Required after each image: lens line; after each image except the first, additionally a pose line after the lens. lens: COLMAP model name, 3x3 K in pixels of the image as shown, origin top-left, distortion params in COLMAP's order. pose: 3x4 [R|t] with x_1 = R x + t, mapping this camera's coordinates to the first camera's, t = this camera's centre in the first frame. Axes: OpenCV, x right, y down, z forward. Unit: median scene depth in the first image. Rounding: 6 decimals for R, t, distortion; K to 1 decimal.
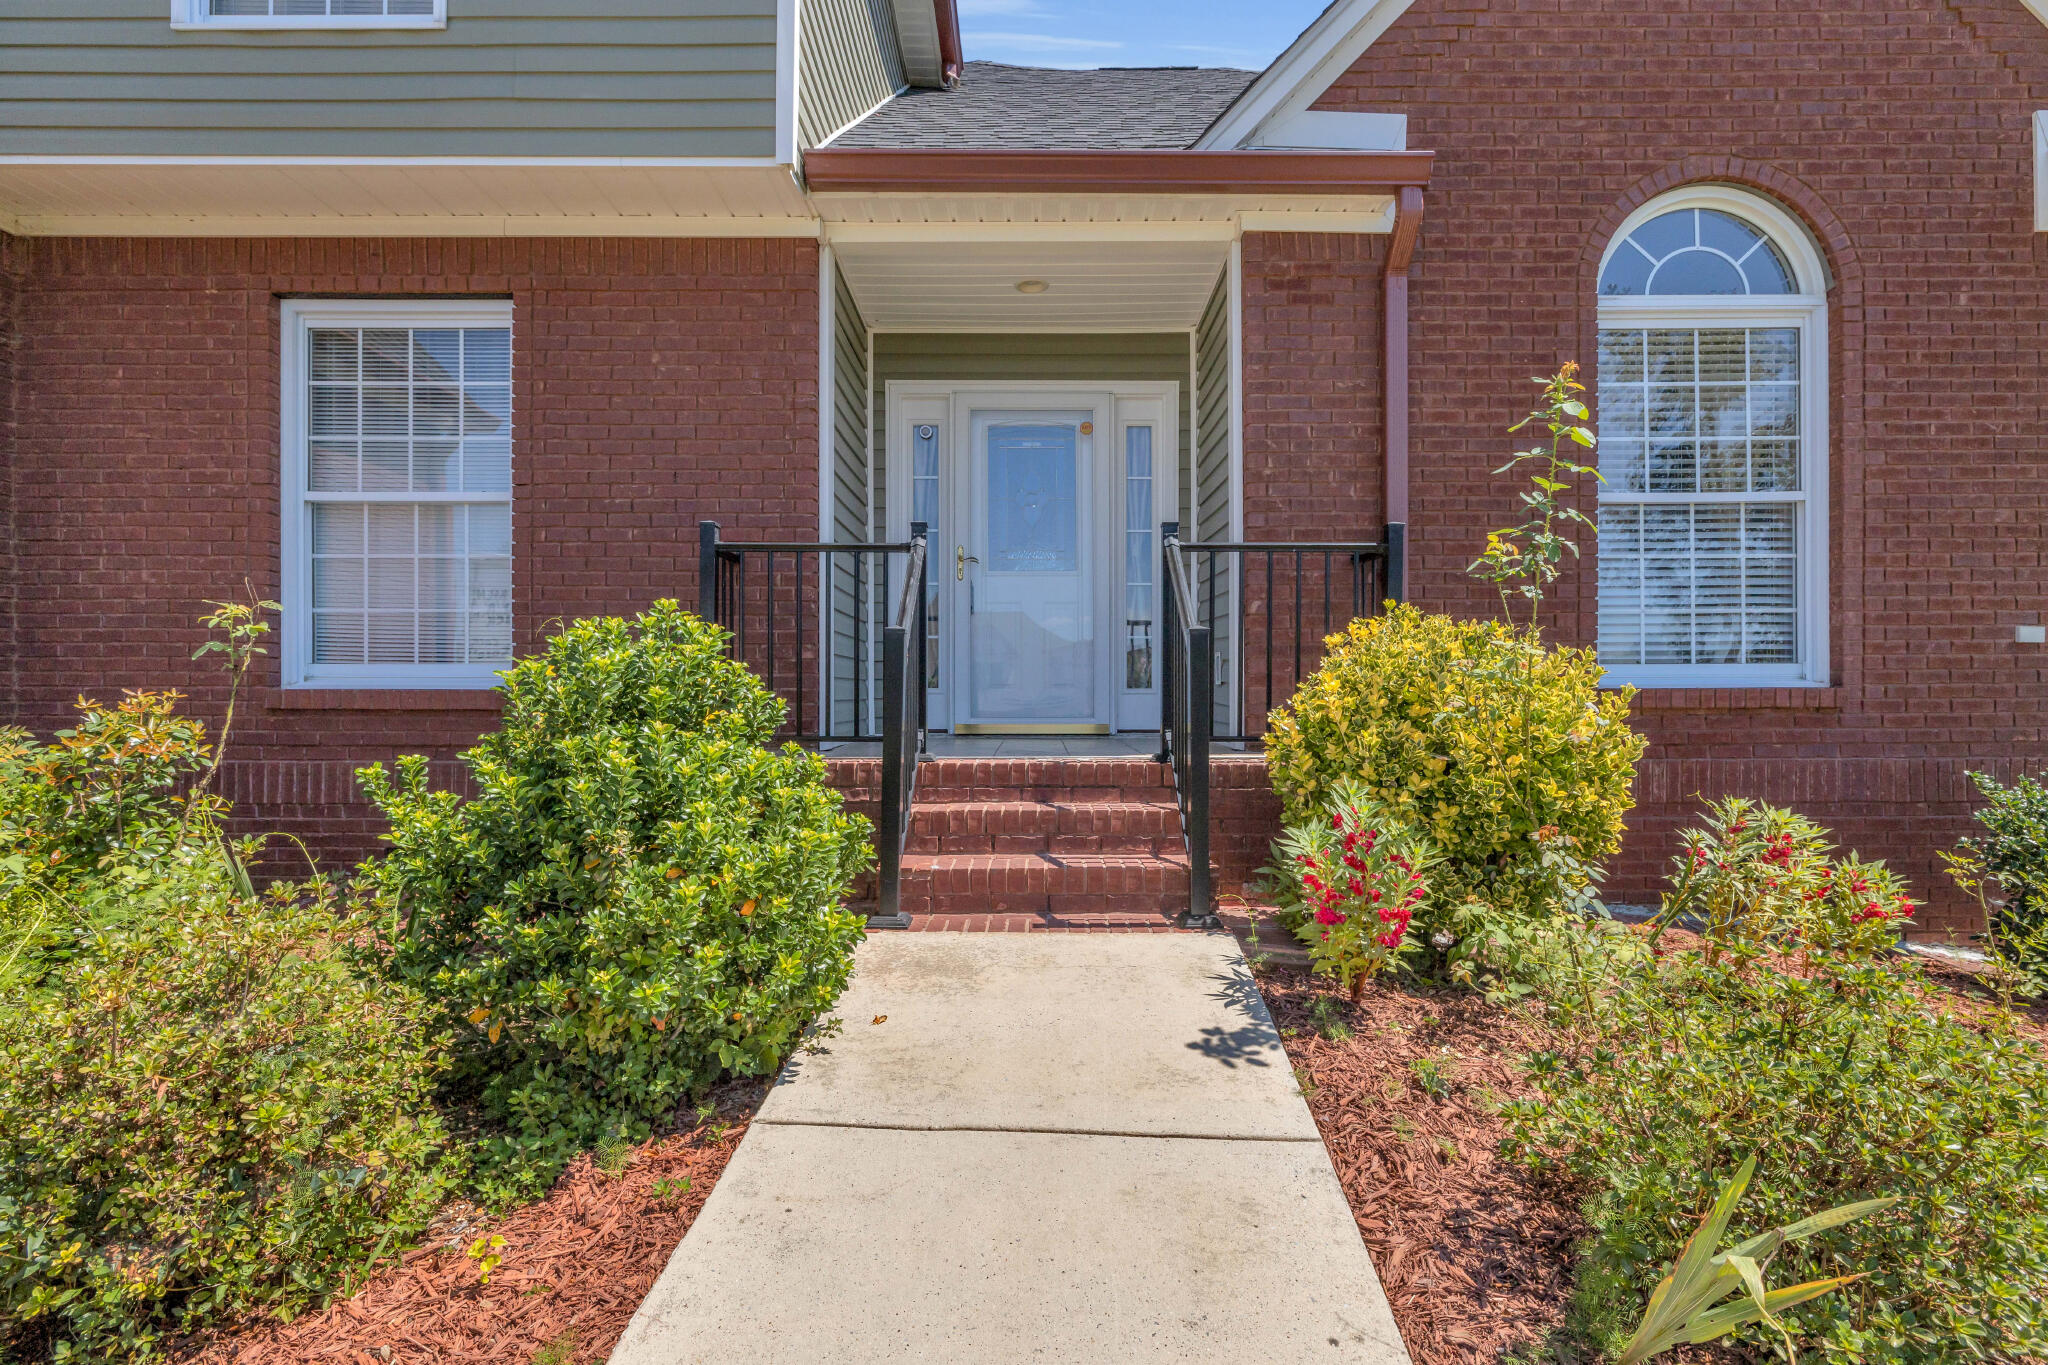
lens RADIAL K [[996.5, 0, 1033.1], [0, 996.5, 700.3], [0, 0, 1]] dist [-0.004238, -0.000409]
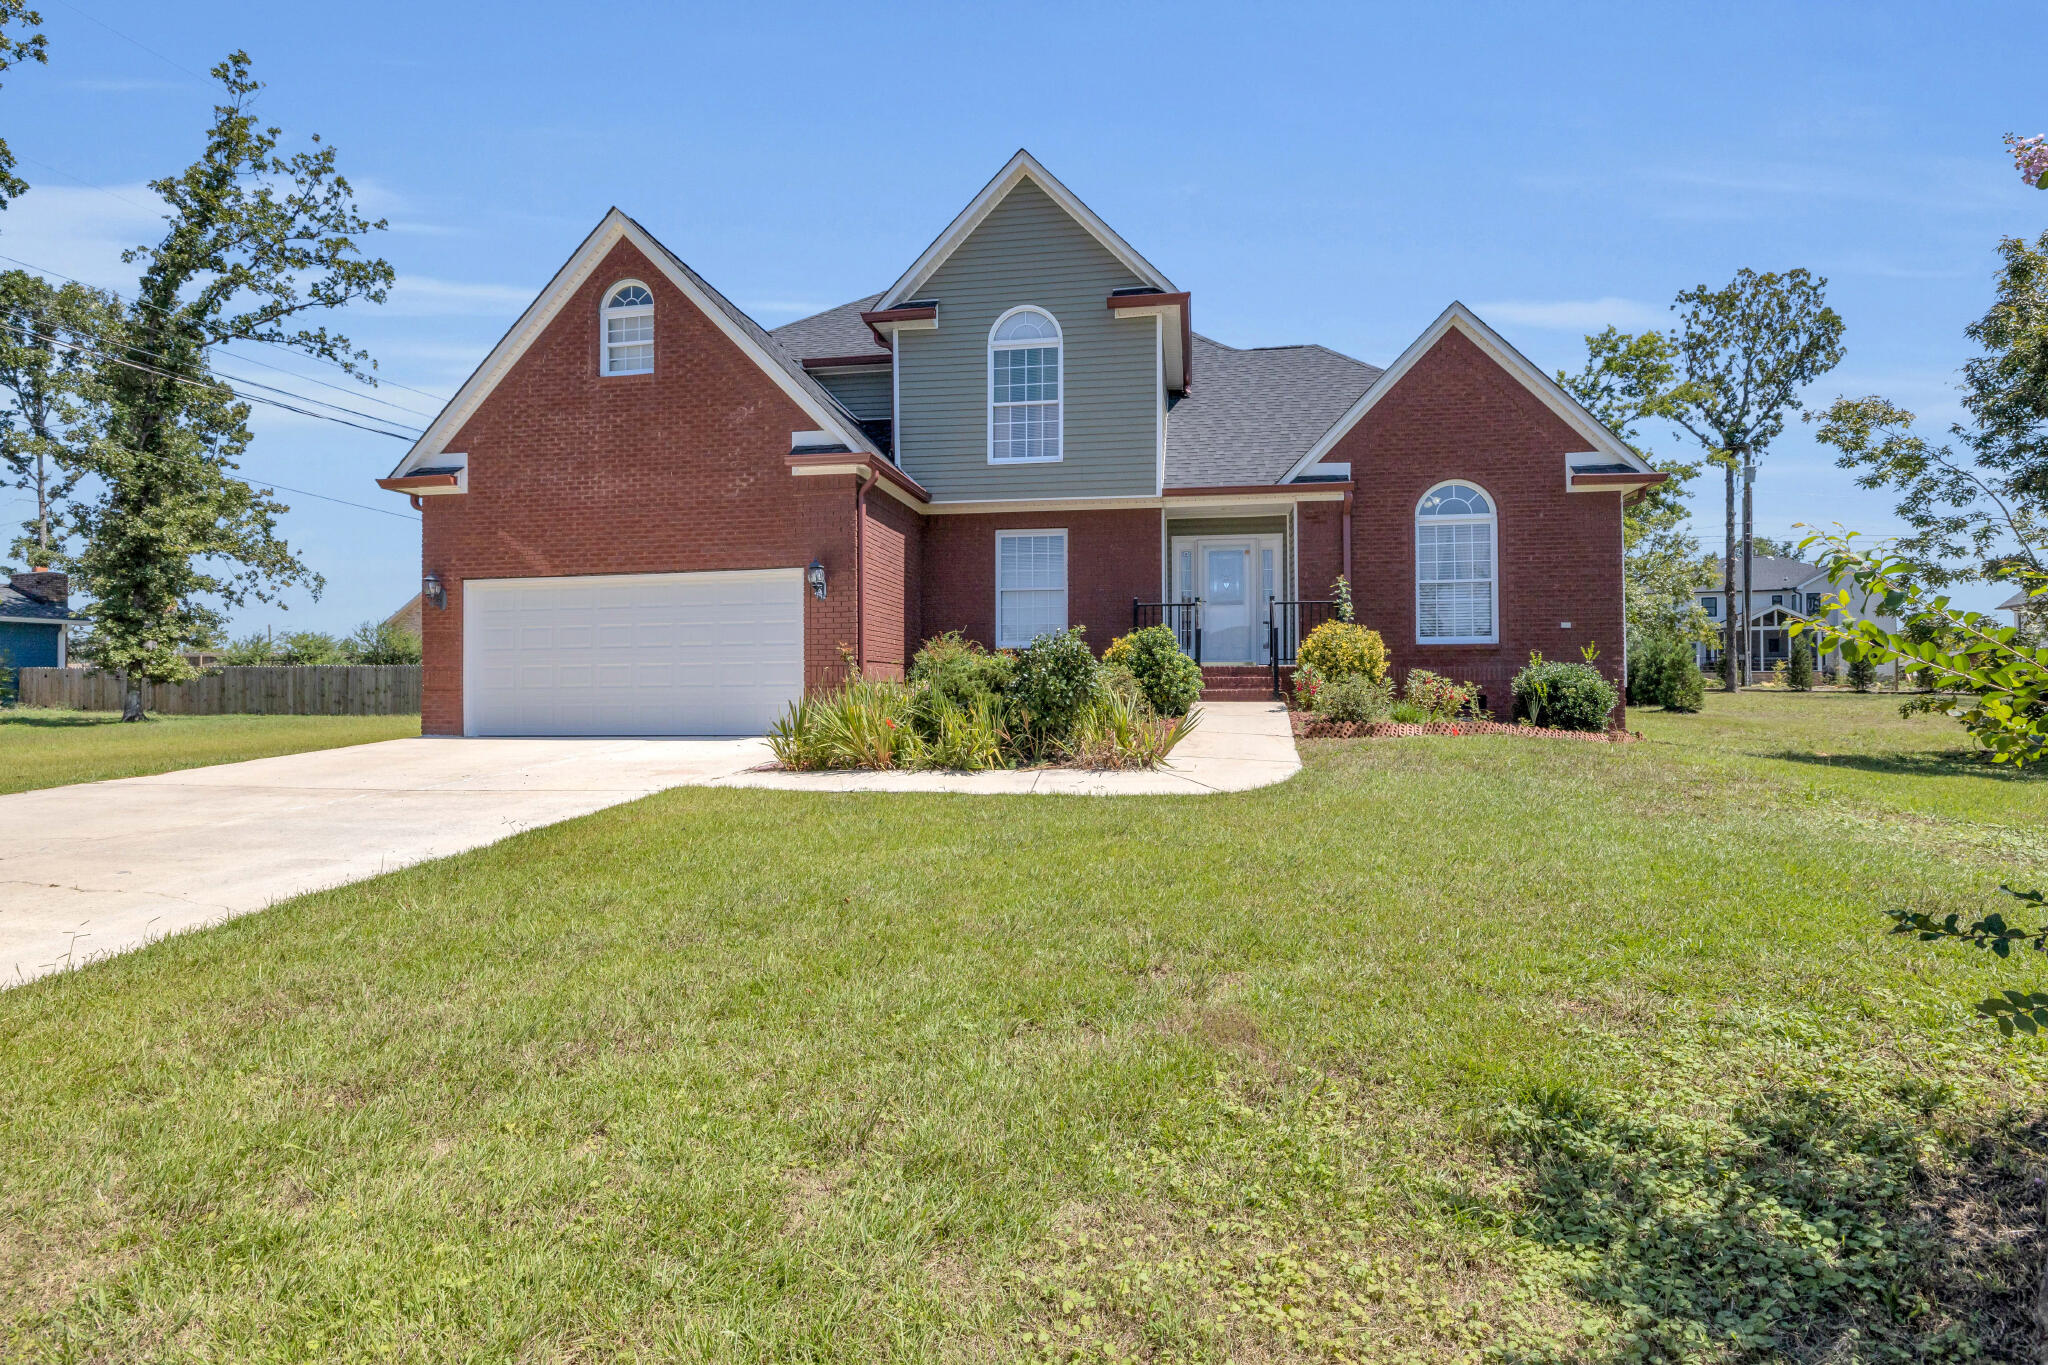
lens RADIAL K [[1052.2, 0, 1020.7], [0, 1052.2, 684.2], [0, 0, 1]] dist [0.001735, 0.001954]
pose [[0.987313, -0.002169, -0.158772, -0.127206], [0.000352, 0.999934, -0.011470, 0.148937], [0.158786, 0.011269, 0.987249, -2.417807]]
